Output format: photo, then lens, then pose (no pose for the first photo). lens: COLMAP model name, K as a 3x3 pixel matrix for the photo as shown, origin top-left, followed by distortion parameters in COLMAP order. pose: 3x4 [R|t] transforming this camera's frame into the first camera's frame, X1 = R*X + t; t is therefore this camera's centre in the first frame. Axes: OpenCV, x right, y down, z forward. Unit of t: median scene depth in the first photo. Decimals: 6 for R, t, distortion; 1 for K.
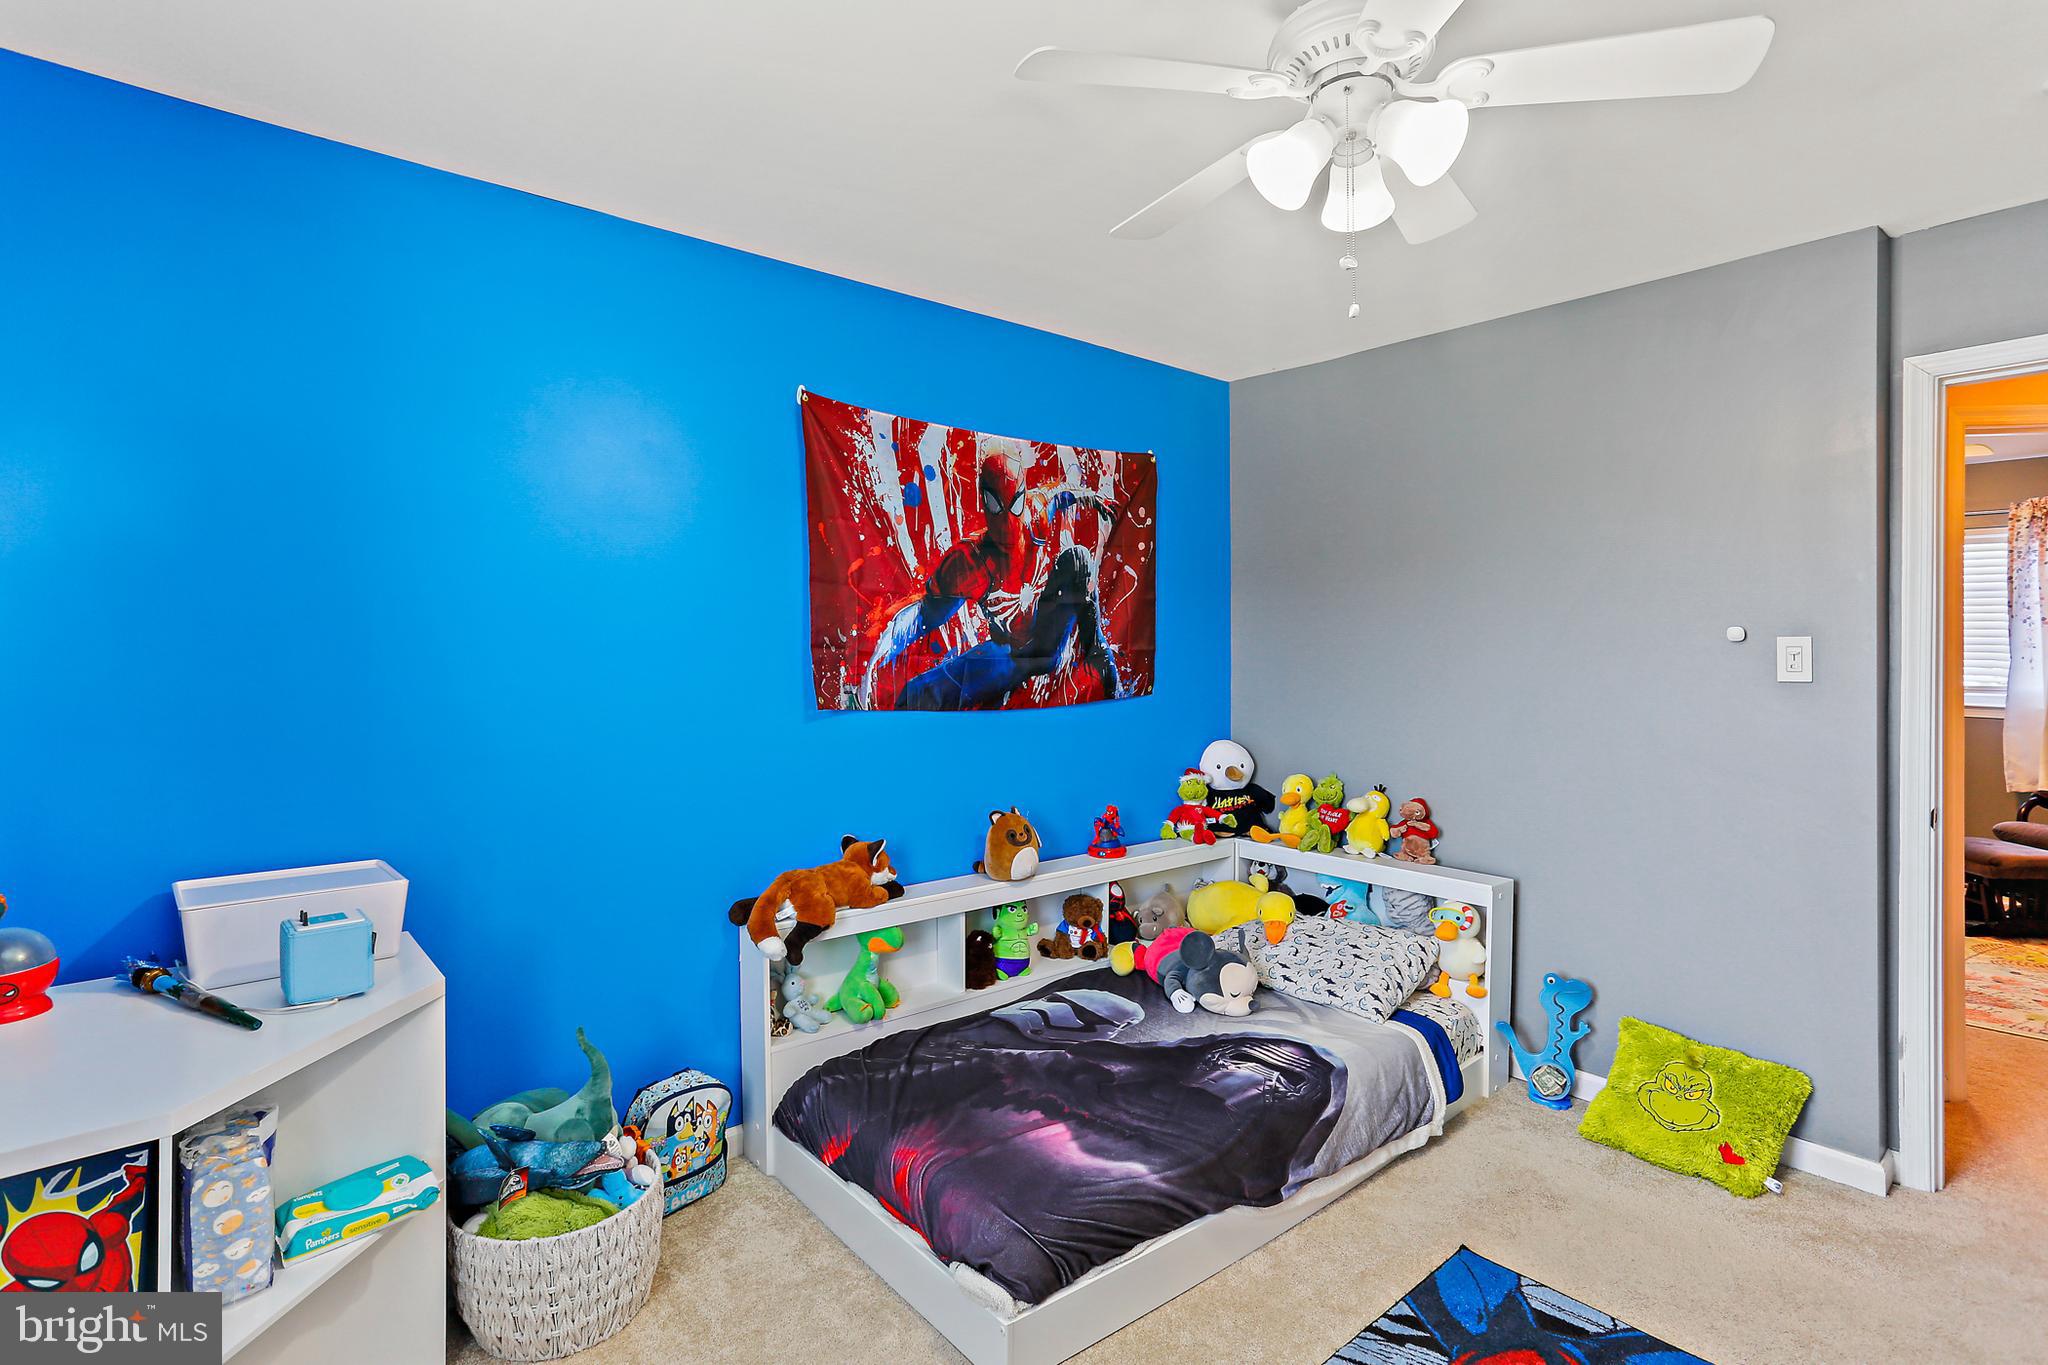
lens RADIAL K [[1026.1, 0, 1023.6], [0, 1026.1, 641.9], [0, 0, 1]] dist [-0.076906, 0.080984]
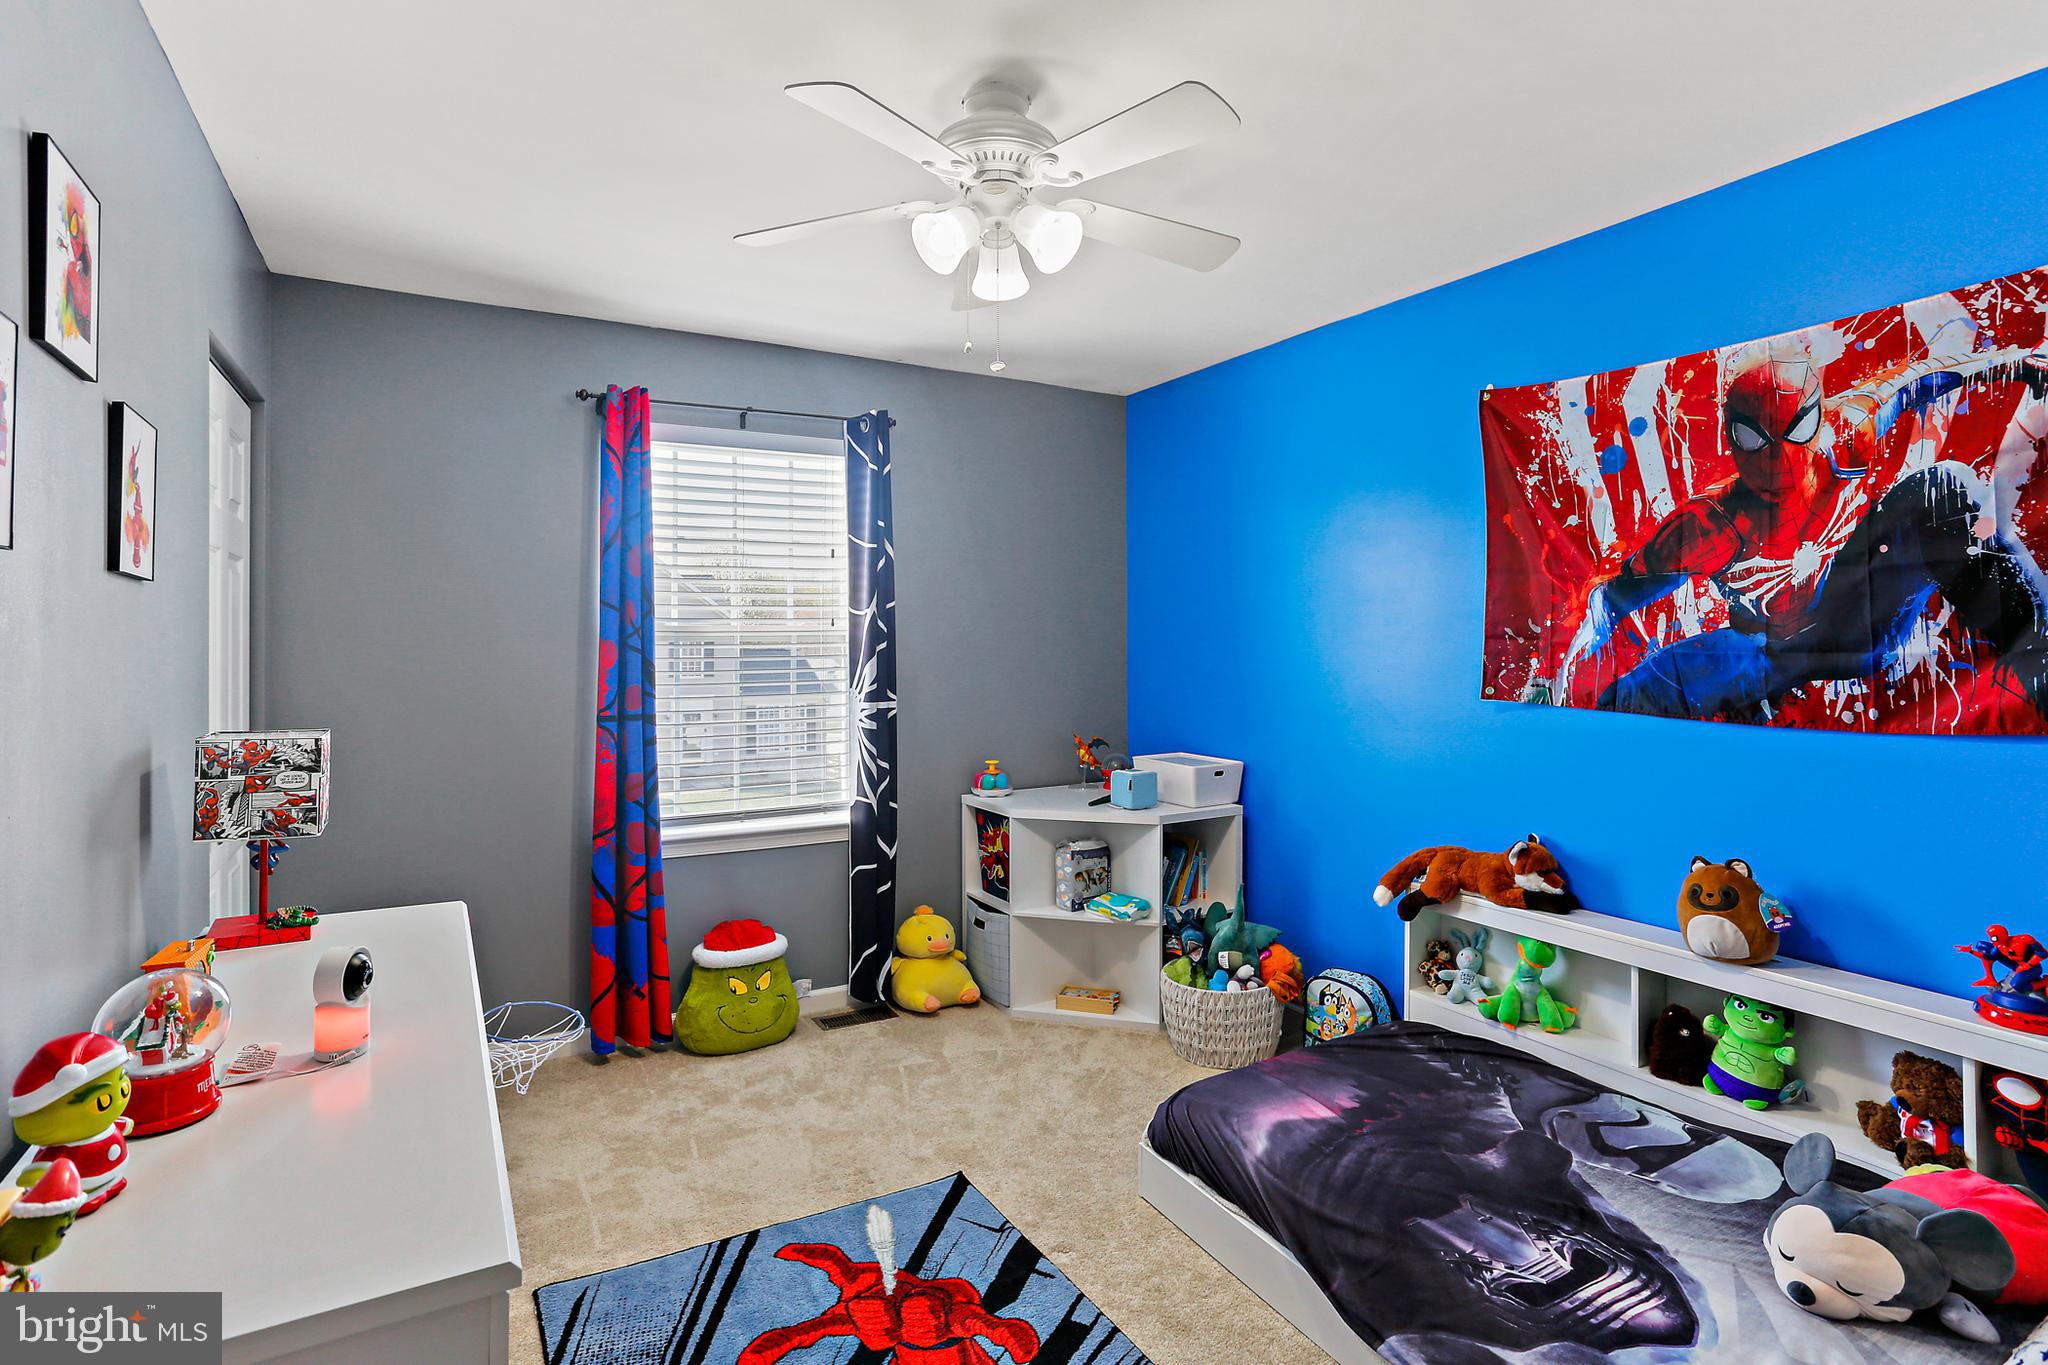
lens RADIAL K [[1002.6, 0, 1014.1], [0, 1002.6, 658.0], [0, 0, 1]] dist [-0.031202, 0.021812]
pose [[-0.190575, 0.007988, -0.981640, 0.781367], [-0.004118, 0.999952, 0.008937, 0.016068], [0.981664, 0.005745, -0.190533, 0.651391]]
